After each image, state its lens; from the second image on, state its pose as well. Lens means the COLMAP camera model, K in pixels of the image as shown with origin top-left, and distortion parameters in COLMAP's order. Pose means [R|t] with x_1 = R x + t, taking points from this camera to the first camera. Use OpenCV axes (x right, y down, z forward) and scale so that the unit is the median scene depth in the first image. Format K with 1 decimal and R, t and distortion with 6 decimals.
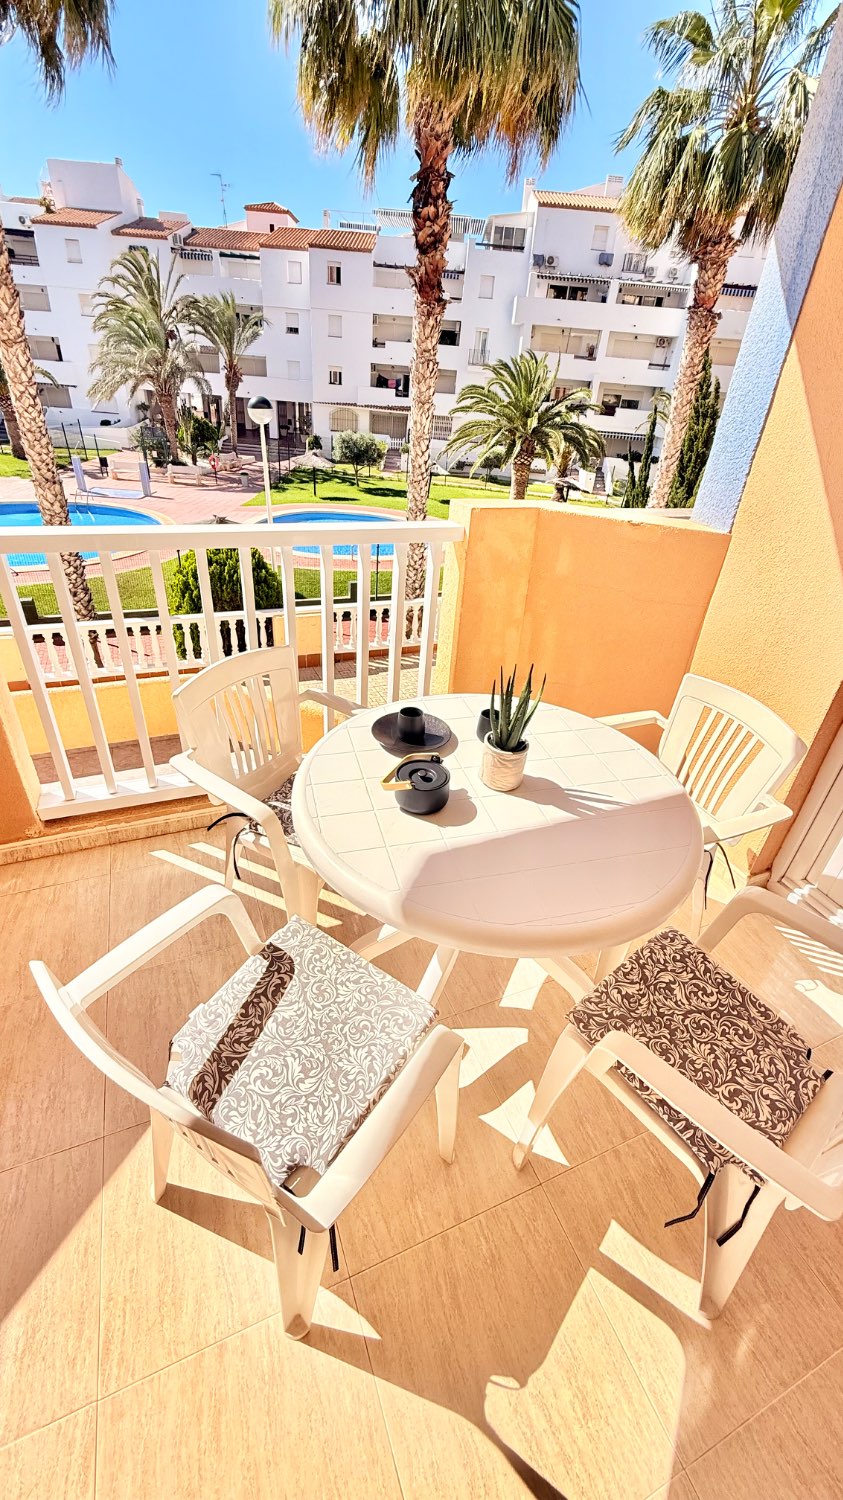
lens RADIAL K [[598.2, 0, 422.9], [0, 598.2, 744.3], [0, 0, 1]] dist [0.000493, -0.000260]
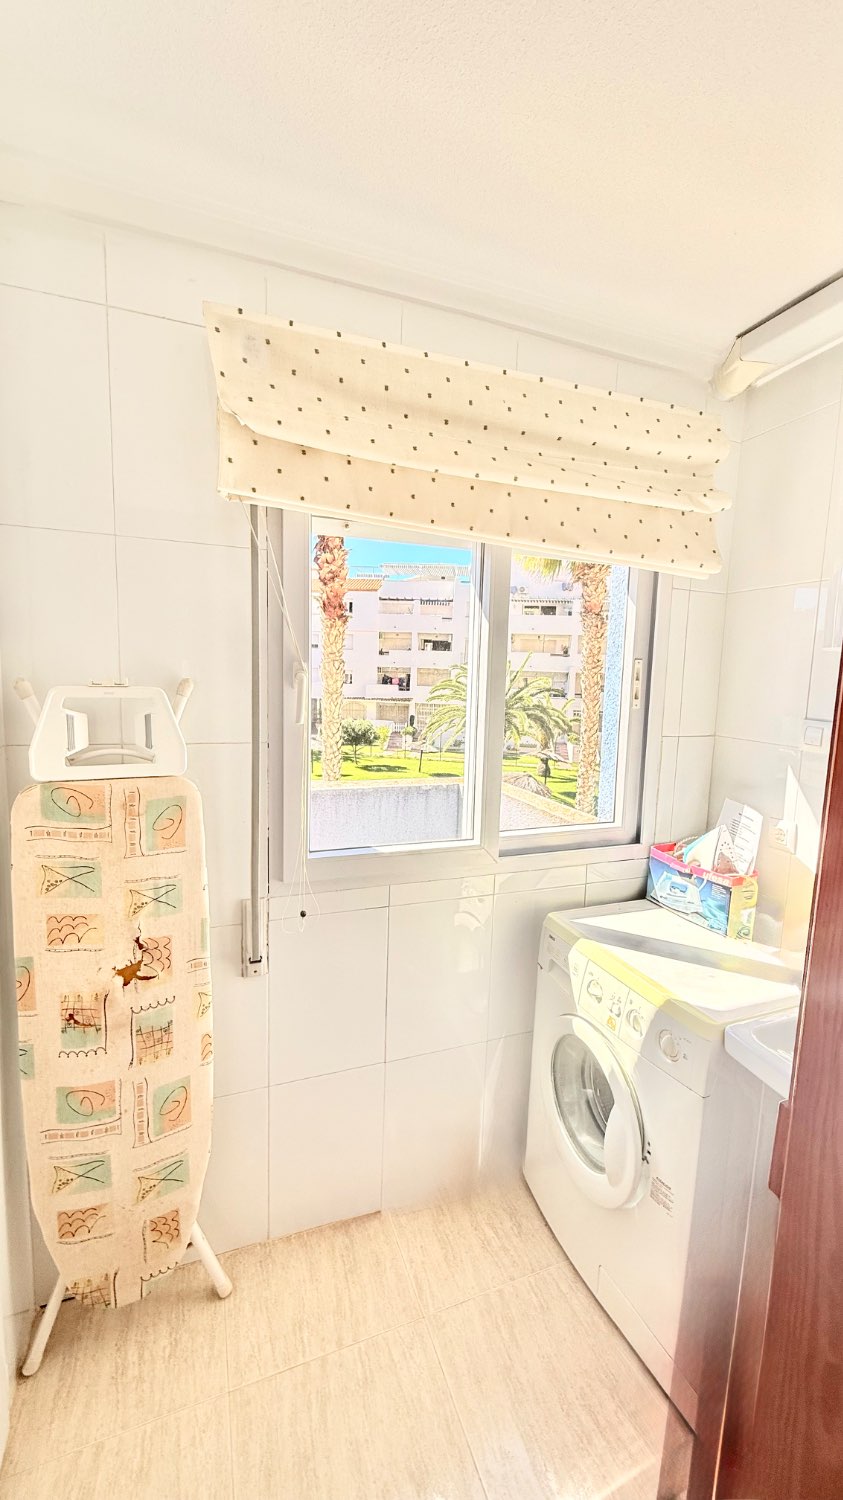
lens RADIAL K [[598.2, 0, 422.1], [0, 598.2, 743.9], [0, 0, 1]] dist [0.000493, -0.000260]
pose [[0.998241, -0.033151, -0.049144, 0.062360], [0.009189, 0.905528, -0.424186, -0.005602], [0.058564, 0.422989, 0.904240, 0.016111]]
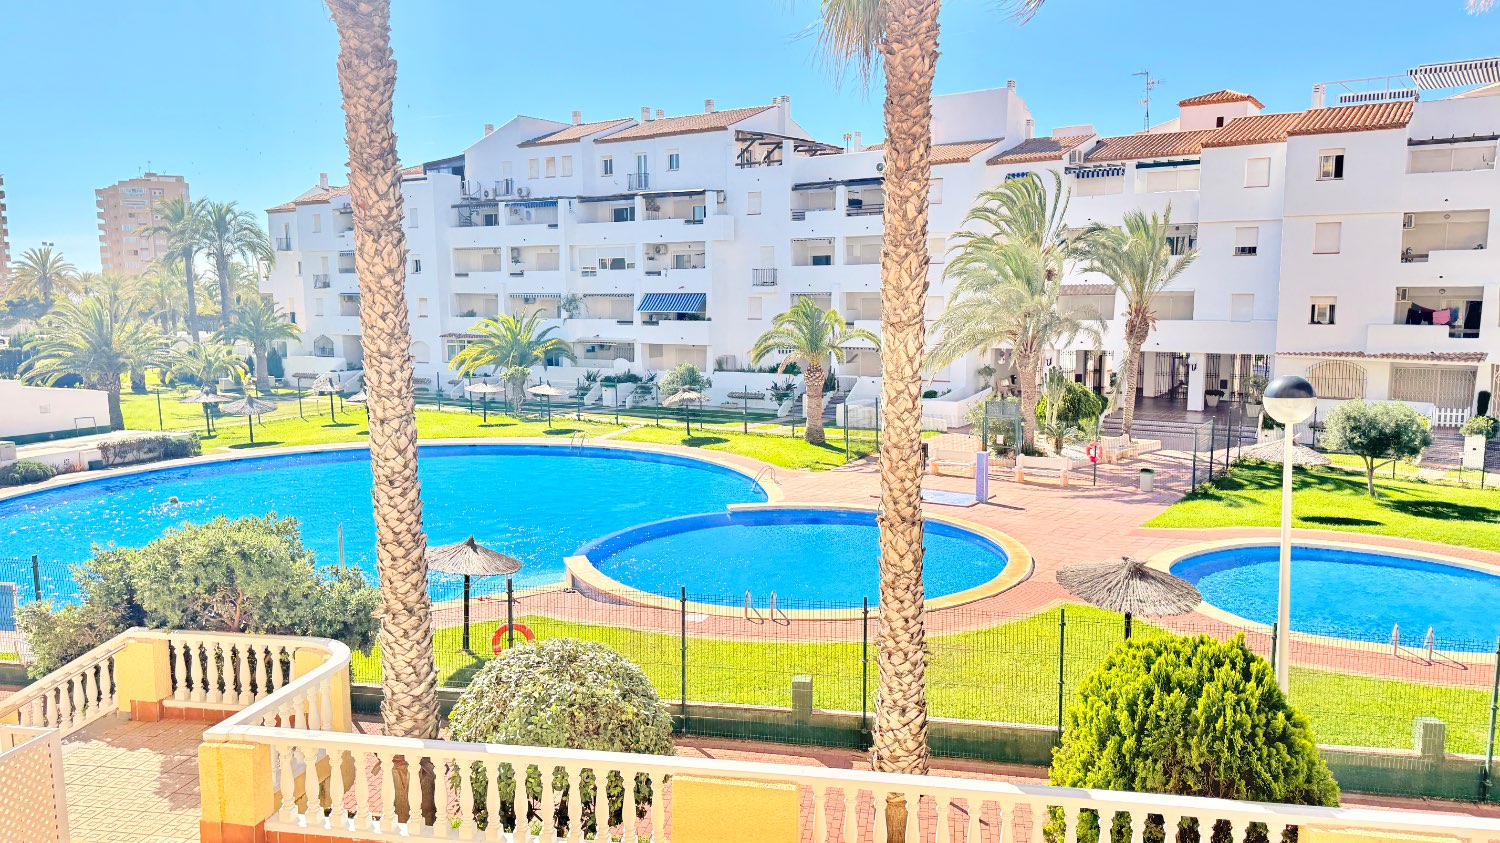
lens RADIAL K [[1053.2, 0, 757.1], [0, 1053.2, 431.5], [0, 0, 1]] dist [0.060428, -0.075502]
pose [[0.834468, -0.001762, -0.551054, -0.045037], [-0.235626, 0.902828, -0.359698, -0.028735], [0.498140, 0.429999, 0.752966, 0.027620]]
